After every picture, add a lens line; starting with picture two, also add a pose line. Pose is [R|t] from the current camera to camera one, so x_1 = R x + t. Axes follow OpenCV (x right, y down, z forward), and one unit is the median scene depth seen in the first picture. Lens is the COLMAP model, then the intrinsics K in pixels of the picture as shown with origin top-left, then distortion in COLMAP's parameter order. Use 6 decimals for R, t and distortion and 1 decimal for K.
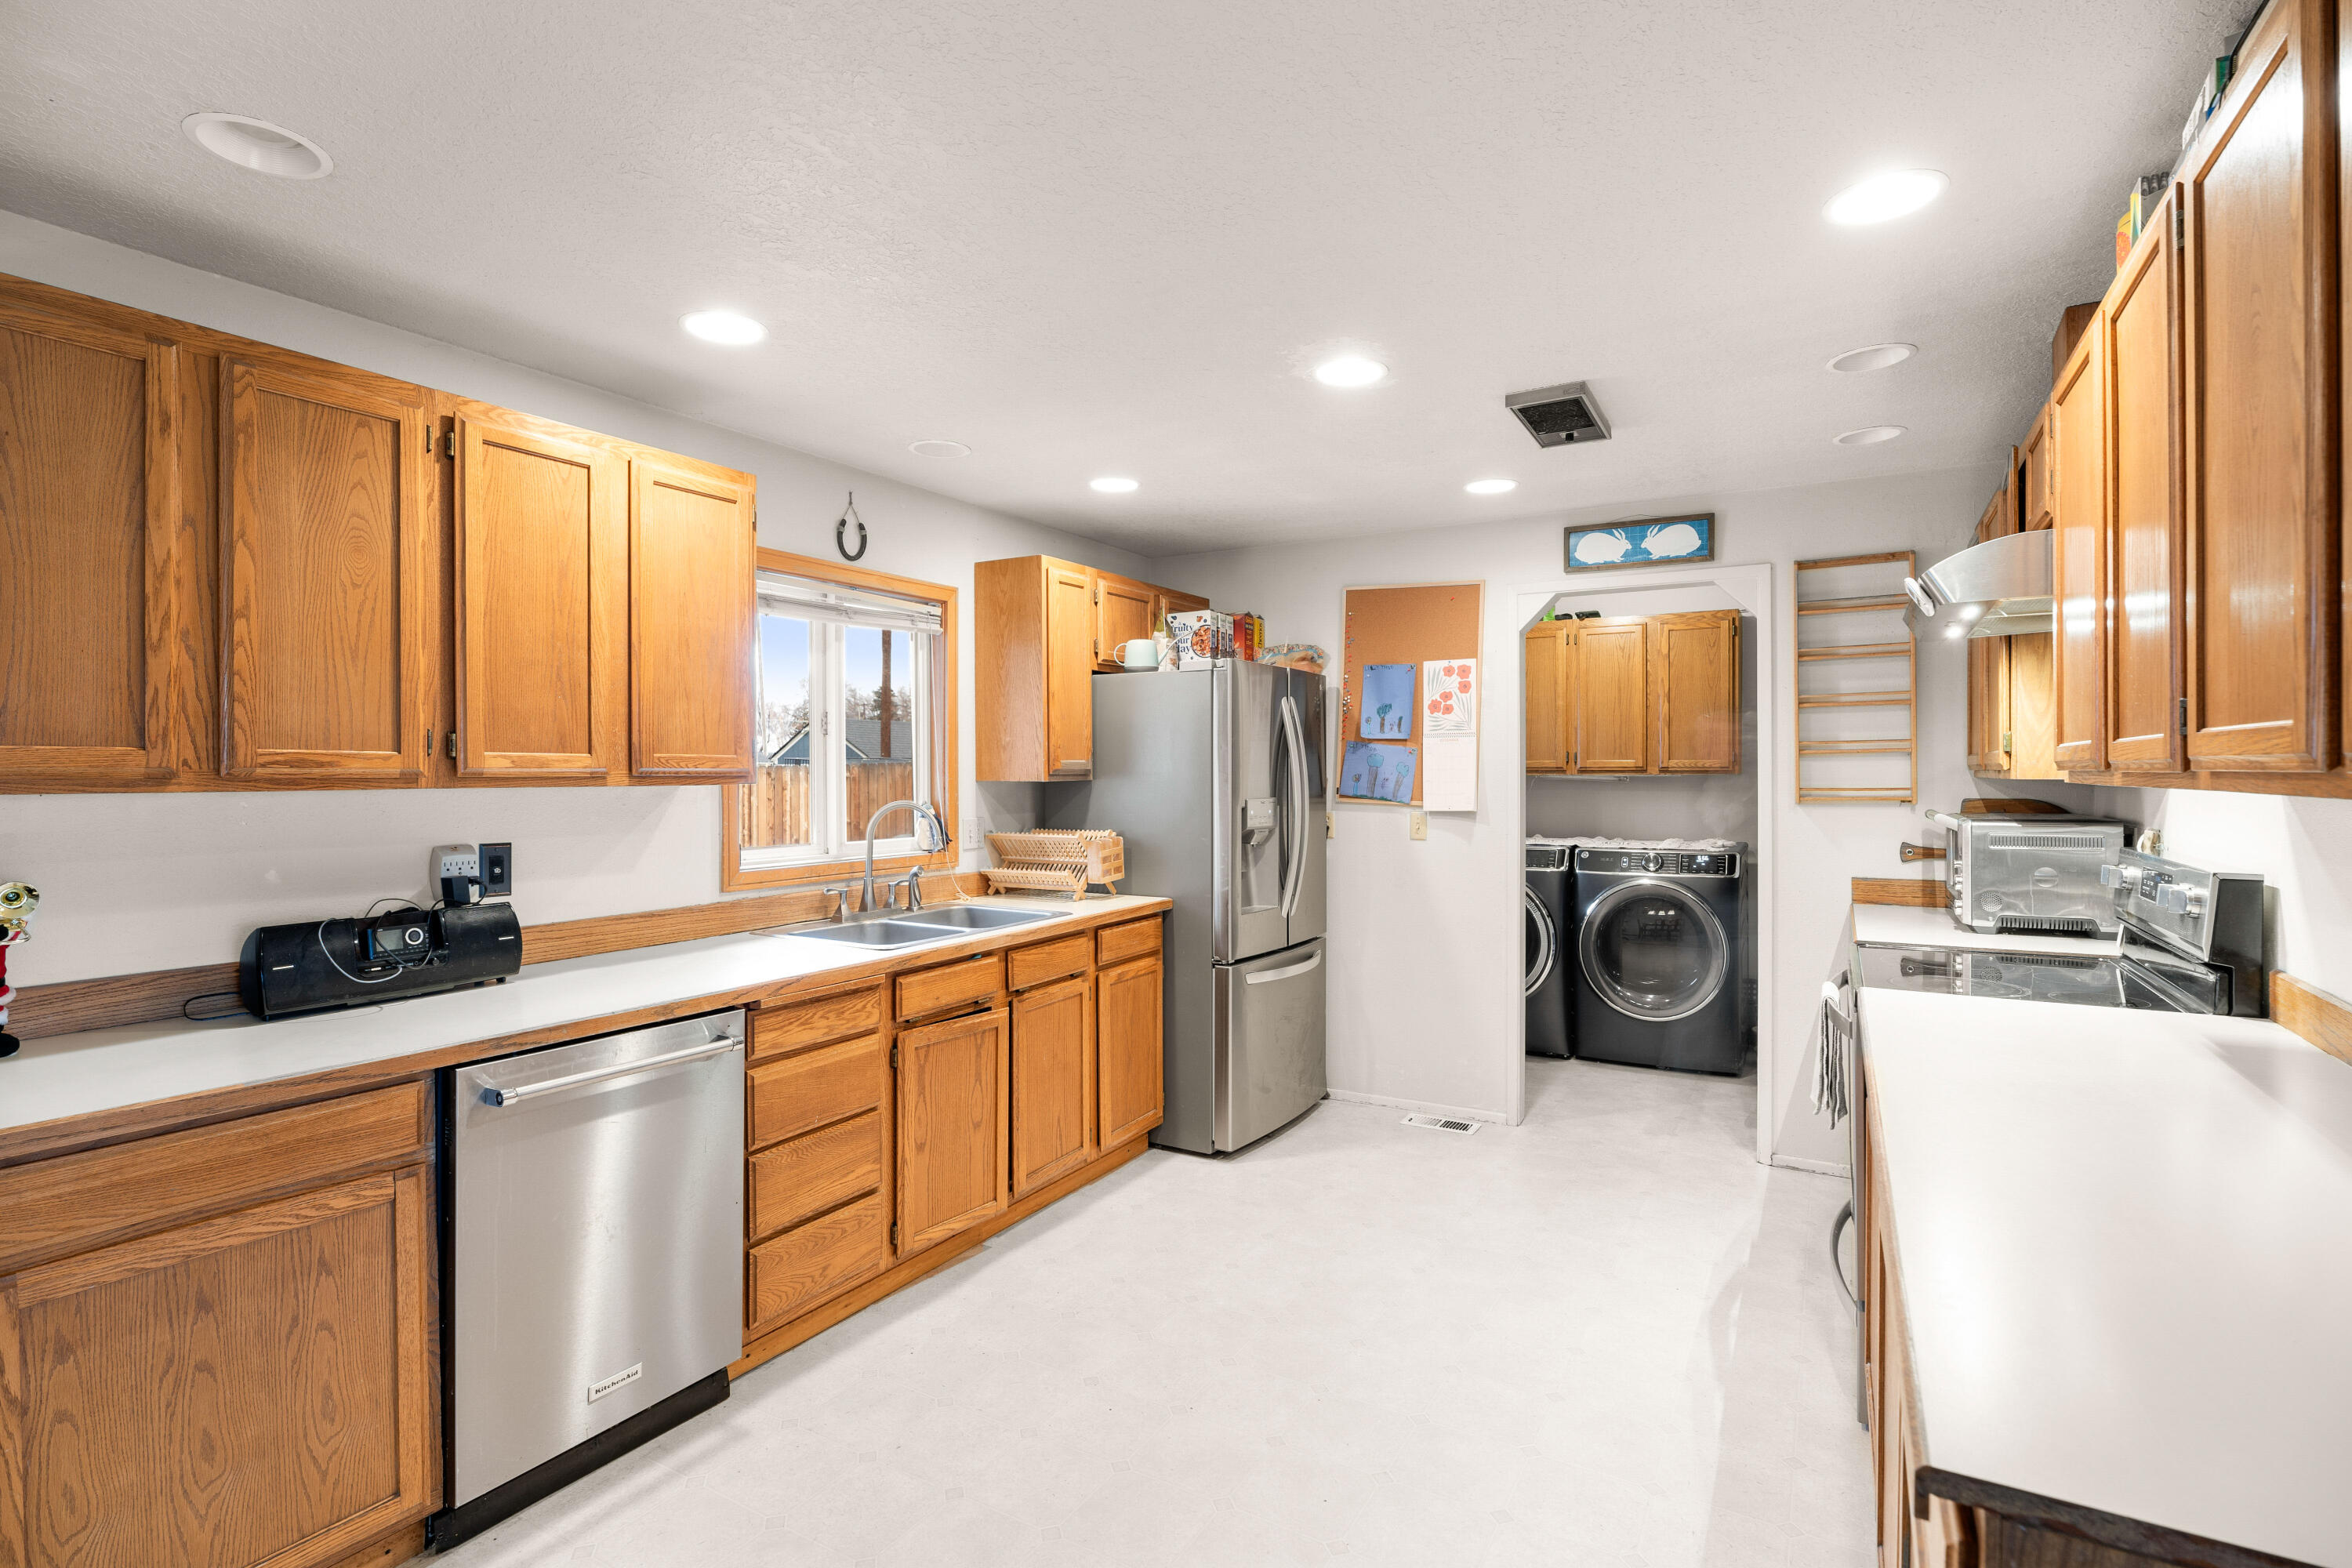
lens RADIAL K [[1130.9, 0, 1173.5], [0, 1130.9, 779.0], [0, 0, 1]] dist [-0.007385, -0.000584]
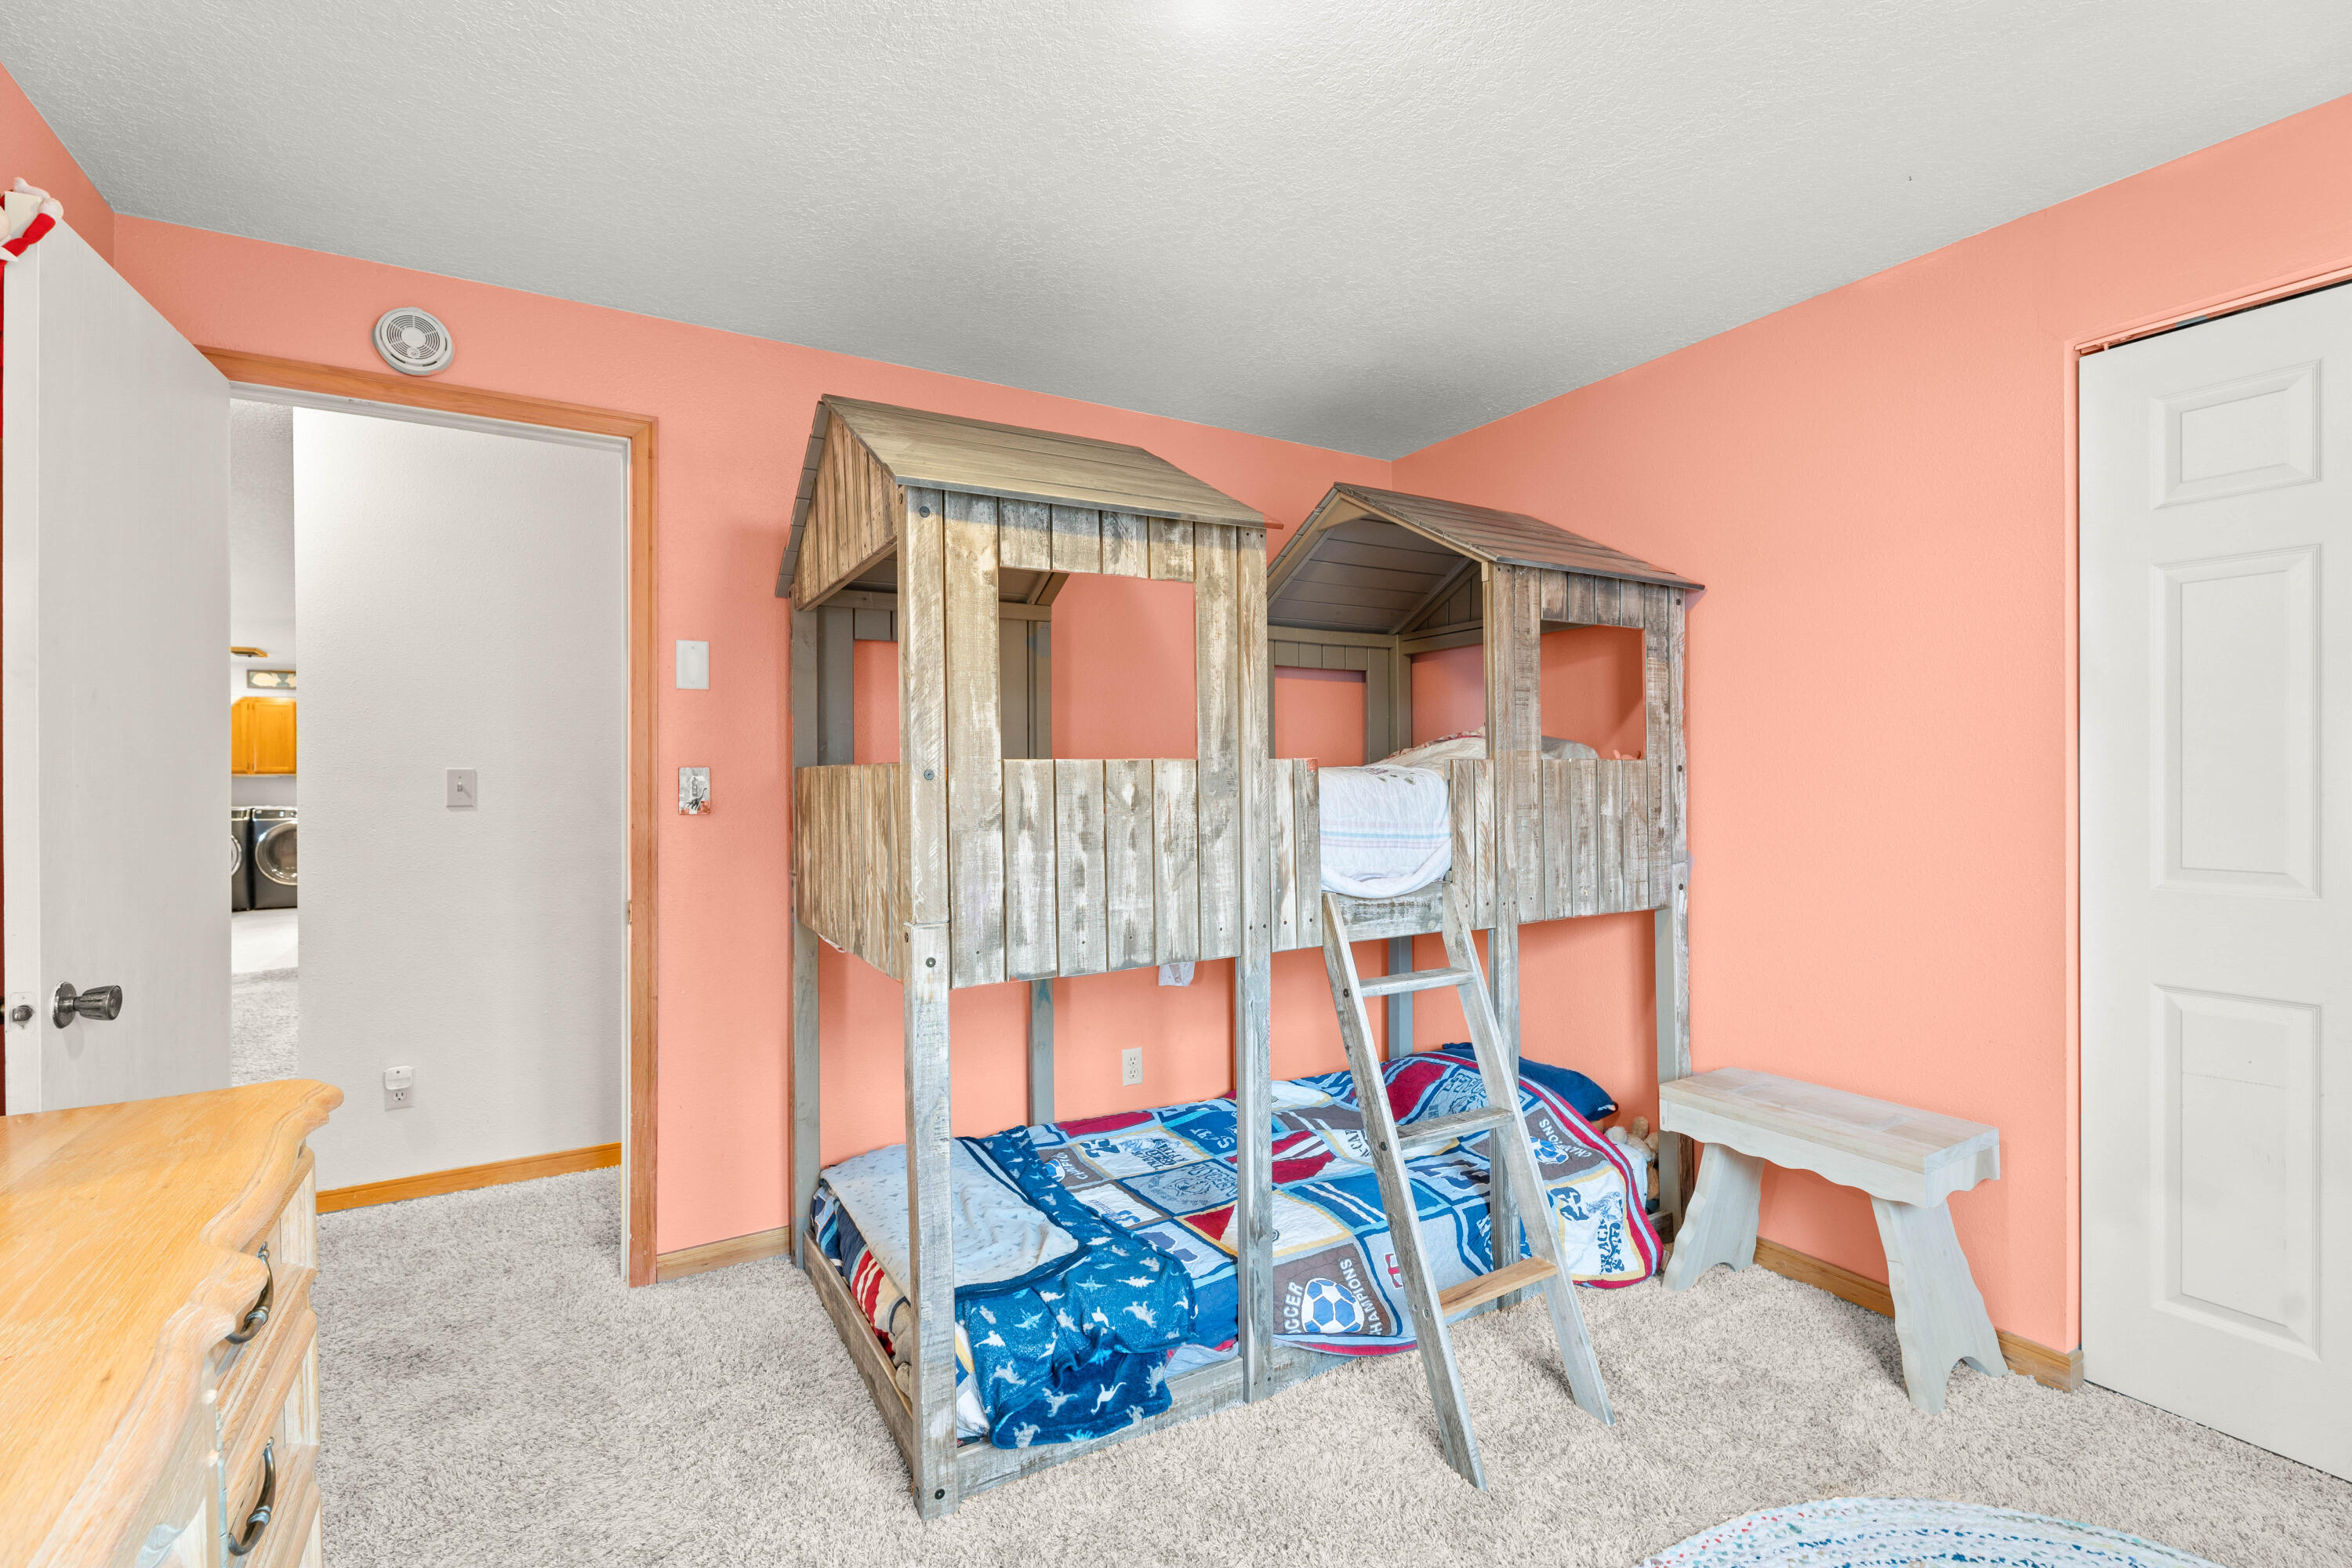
lens RADIAL K [[1066.5, 0, 1172.6], [0, 1066.5, 778.9], [0, 0, 1]] dist [0.010256, -0.003394]
pose [[0.496677, 0.000839, 0.867935, -0.871451], [0.009856, 0.999930, -0.006607, 0.059032], [-0.867880, 0.011836, 0.496633, -2.443350]]
